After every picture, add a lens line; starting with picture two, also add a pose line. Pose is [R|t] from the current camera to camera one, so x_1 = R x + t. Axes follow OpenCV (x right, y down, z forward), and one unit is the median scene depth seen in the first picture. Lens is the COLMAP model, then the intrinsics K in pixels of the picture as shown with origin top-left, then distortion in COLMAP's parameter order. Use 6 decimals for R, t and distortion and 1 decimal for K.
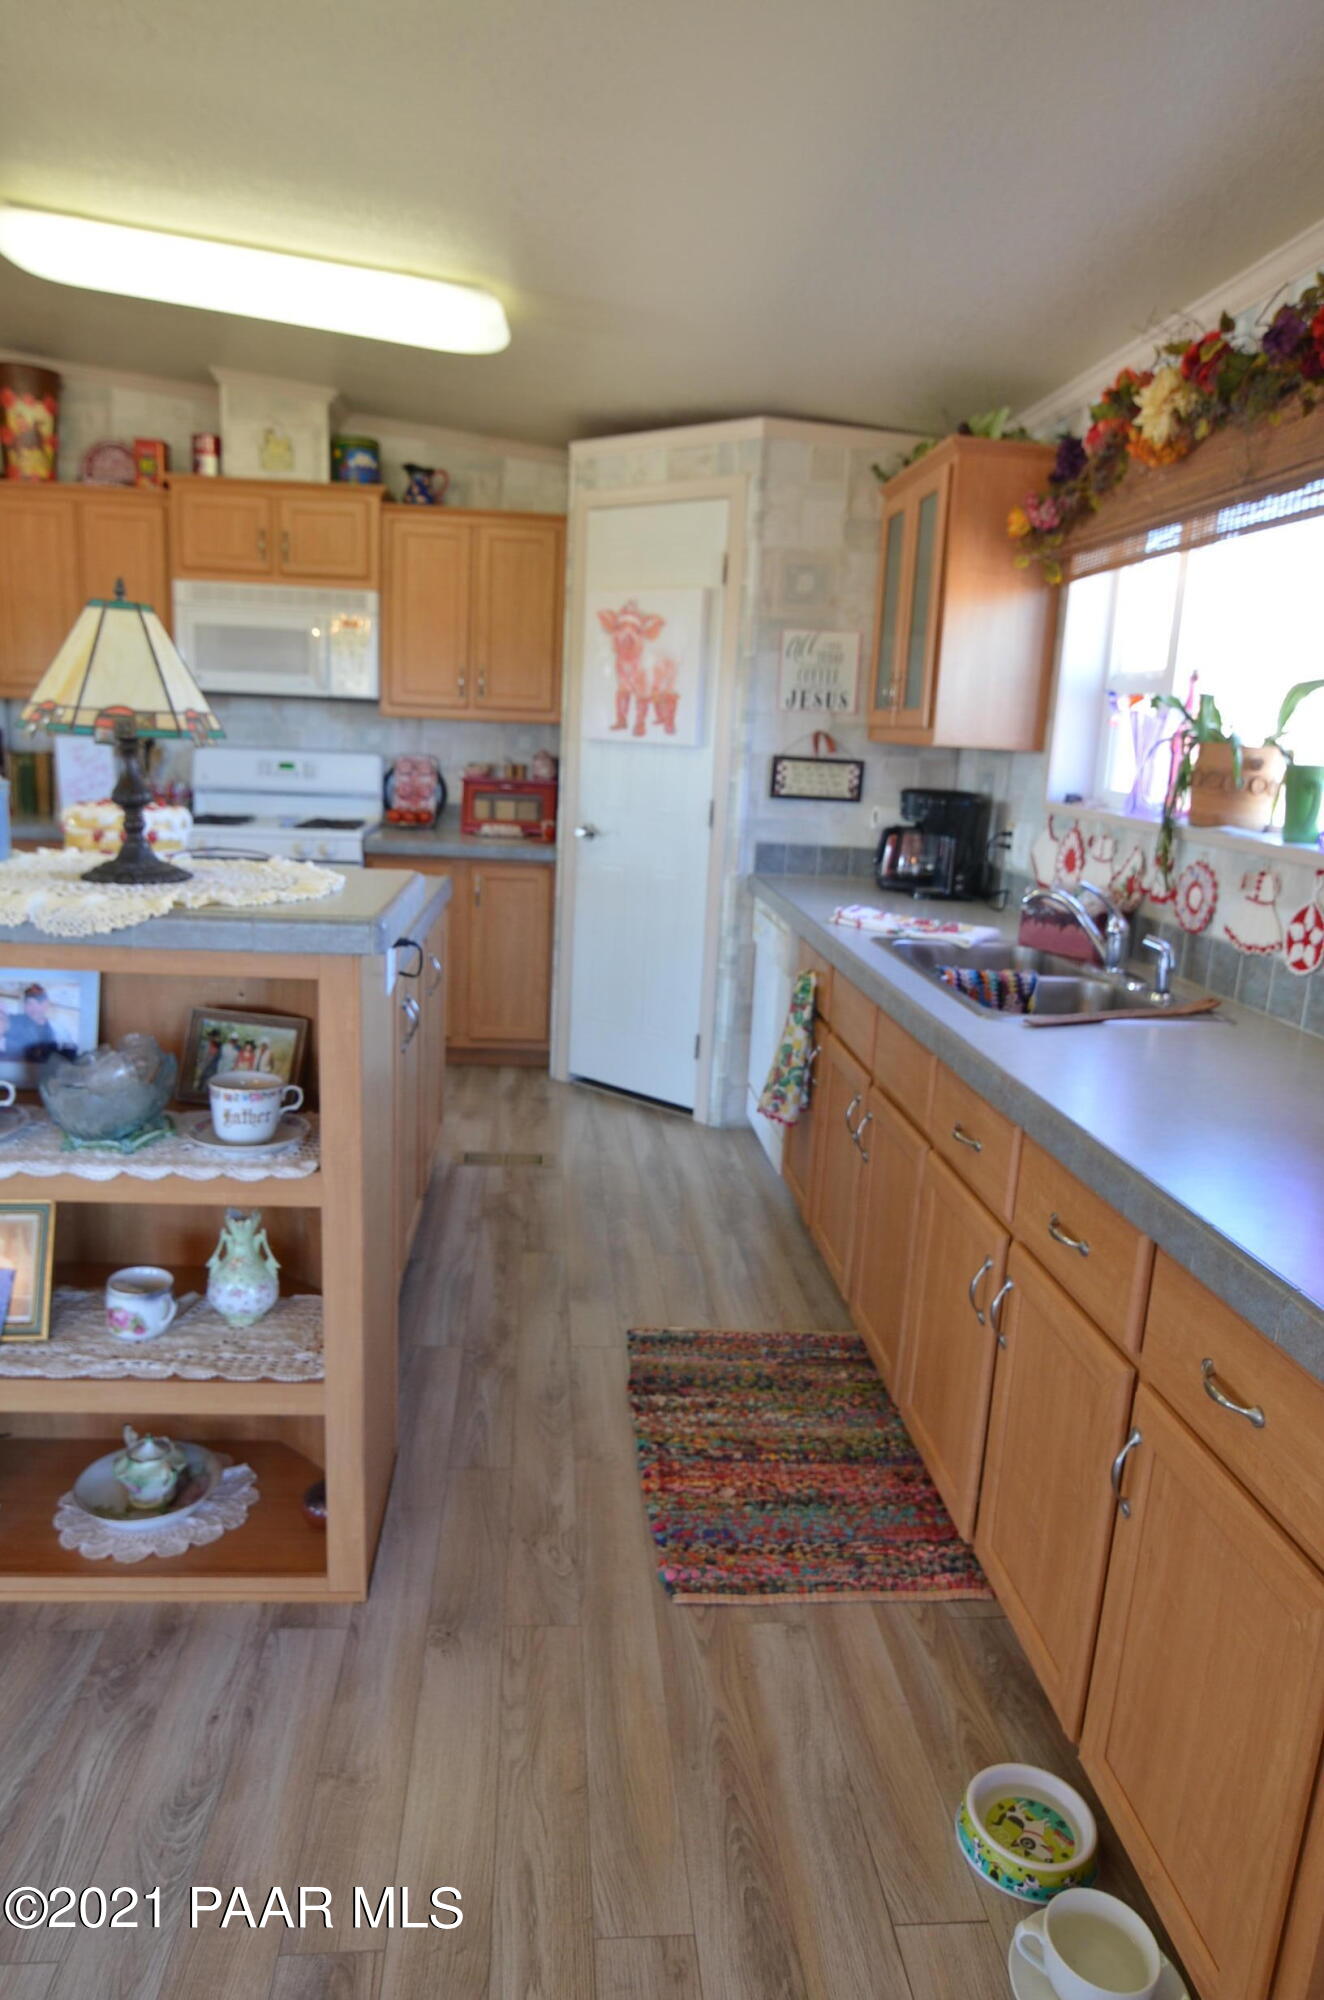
lens RADIAL K [[1193.0, 0, 662.0], [0, 1193.0, 1000.0], [0, 0, 1]] dist [-0.005044, -0.001193]
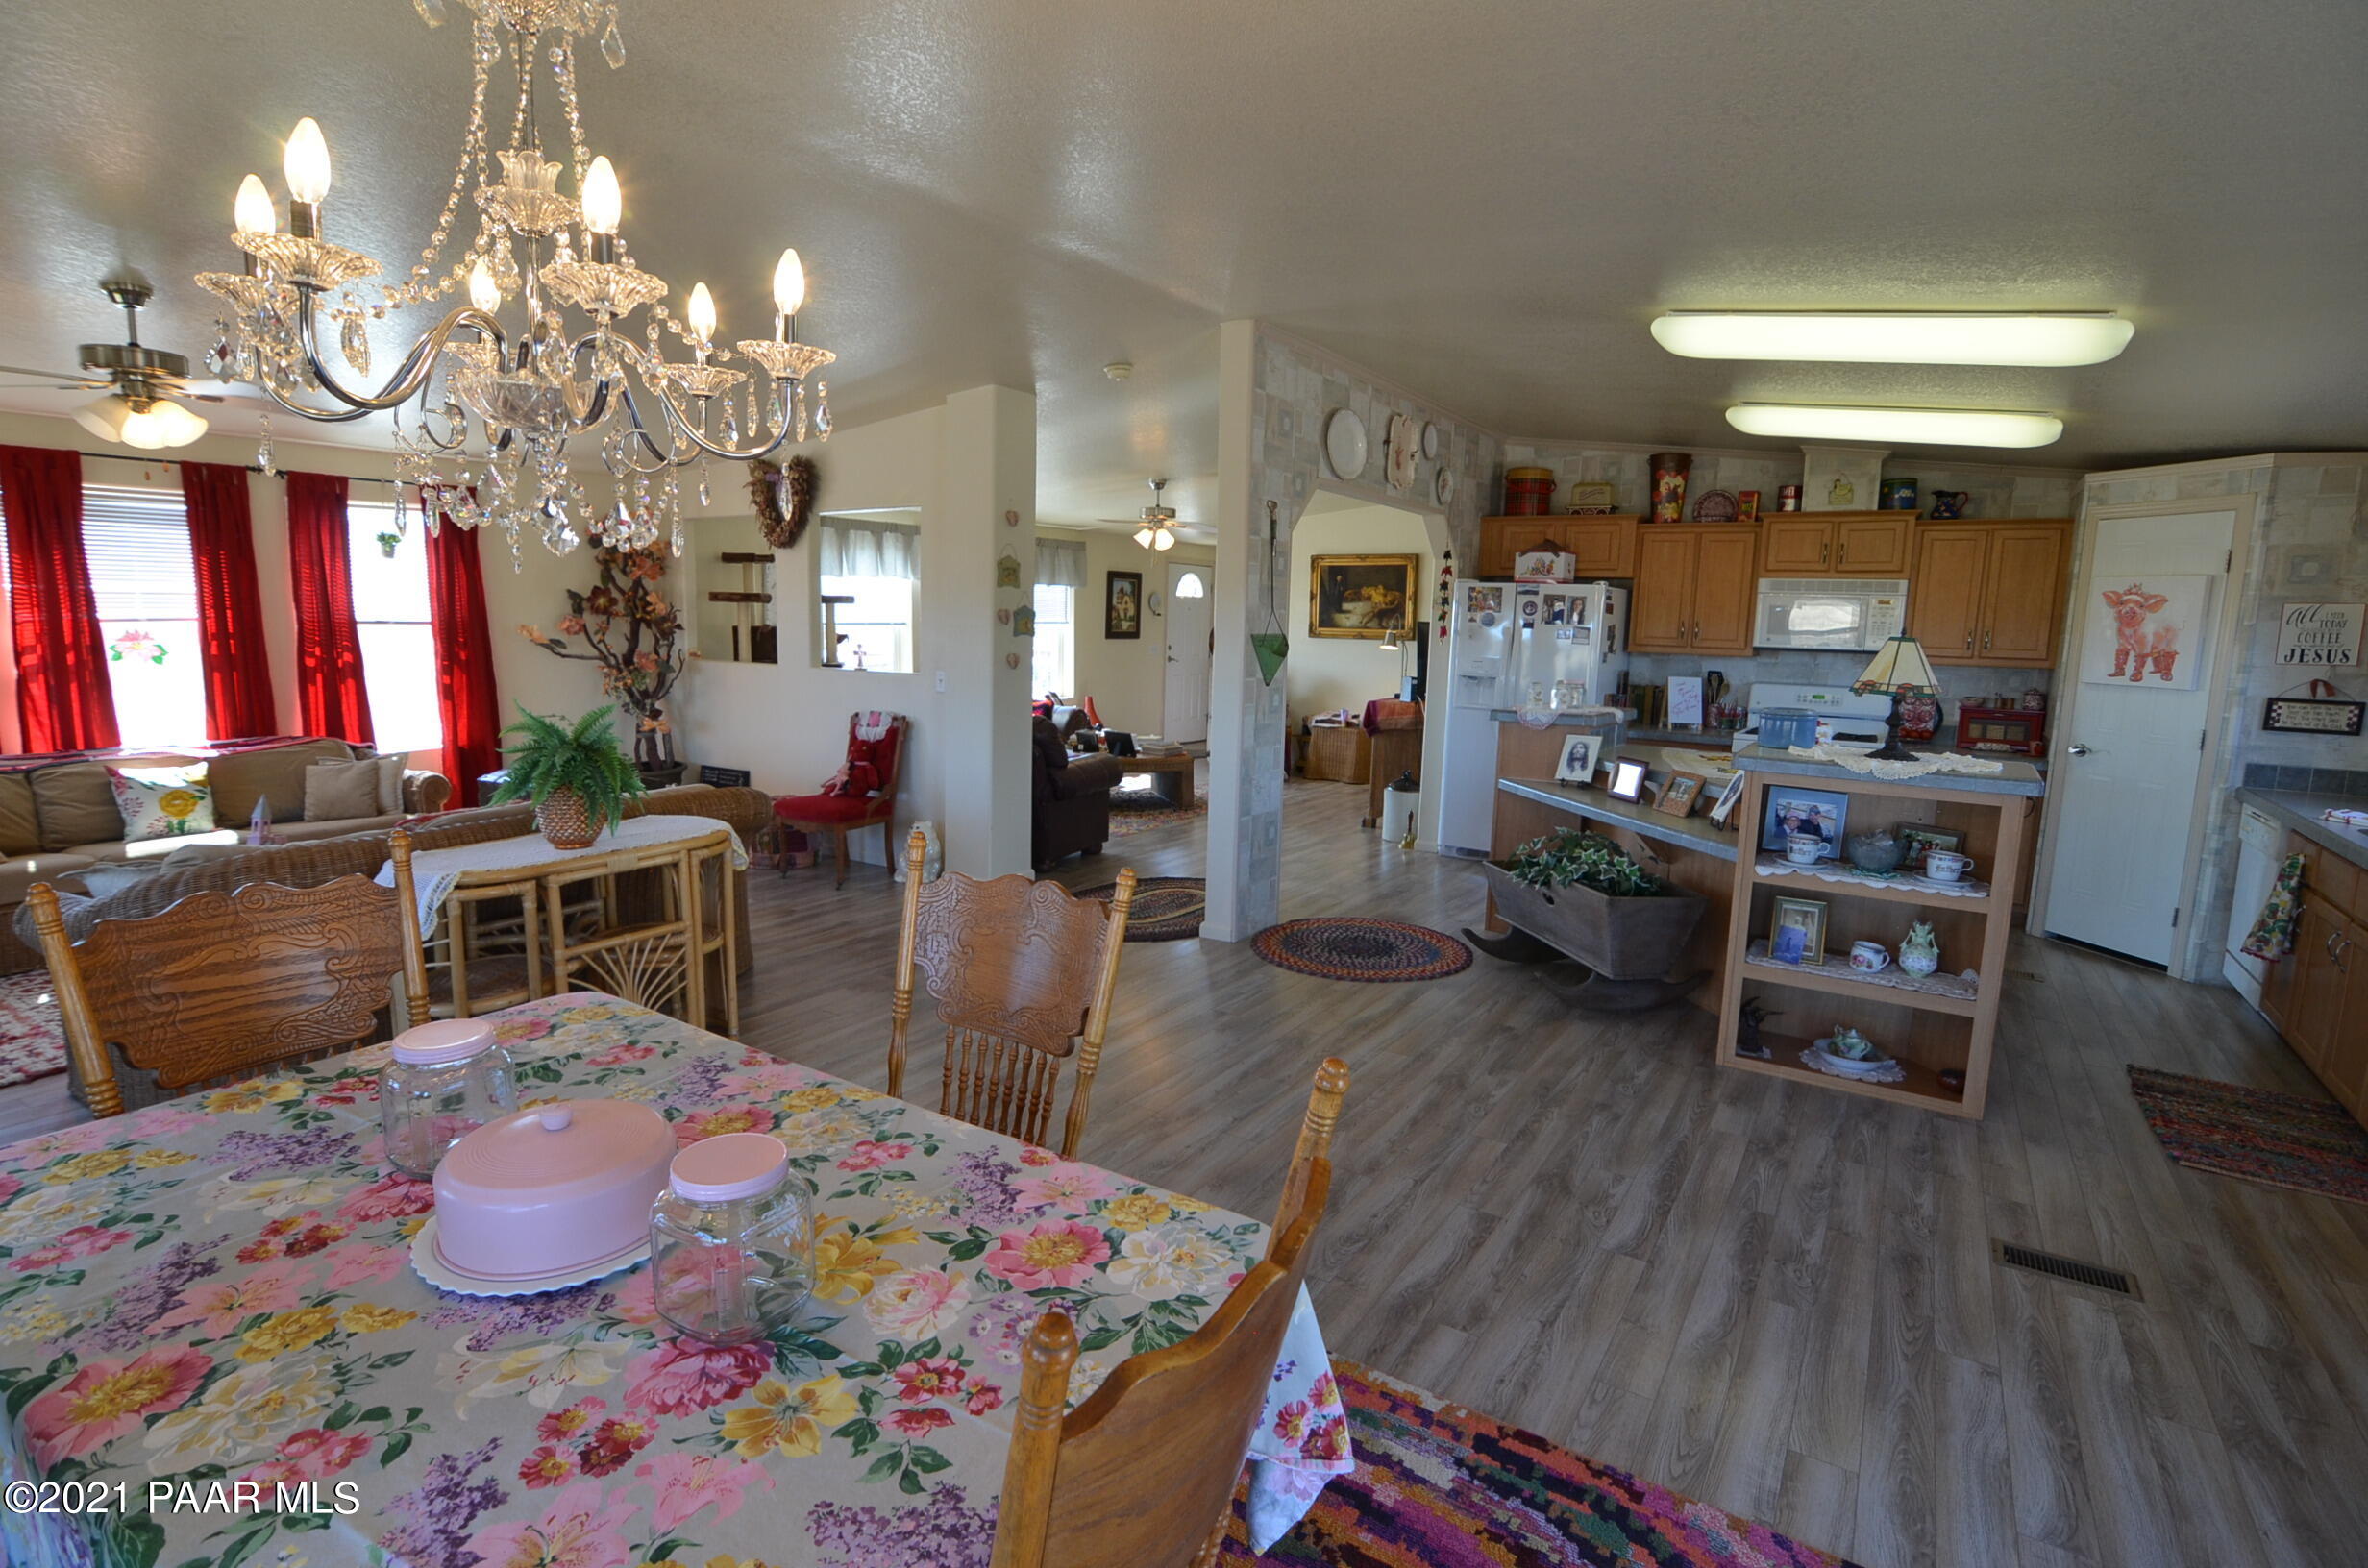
lens RADIAL K [[1173.3, 0, 1184.0], [0, 1173.3, 784.0], [0, 0, 1]] dist [-0.035667, 0.015714]
pose [[0.797270, 0.058833, -0.600749, -0.089324], [-0.121160, 0.990582, -0.063784, 0.110895], [0.591338, 0.123640, 0.796889, -0.683121]]
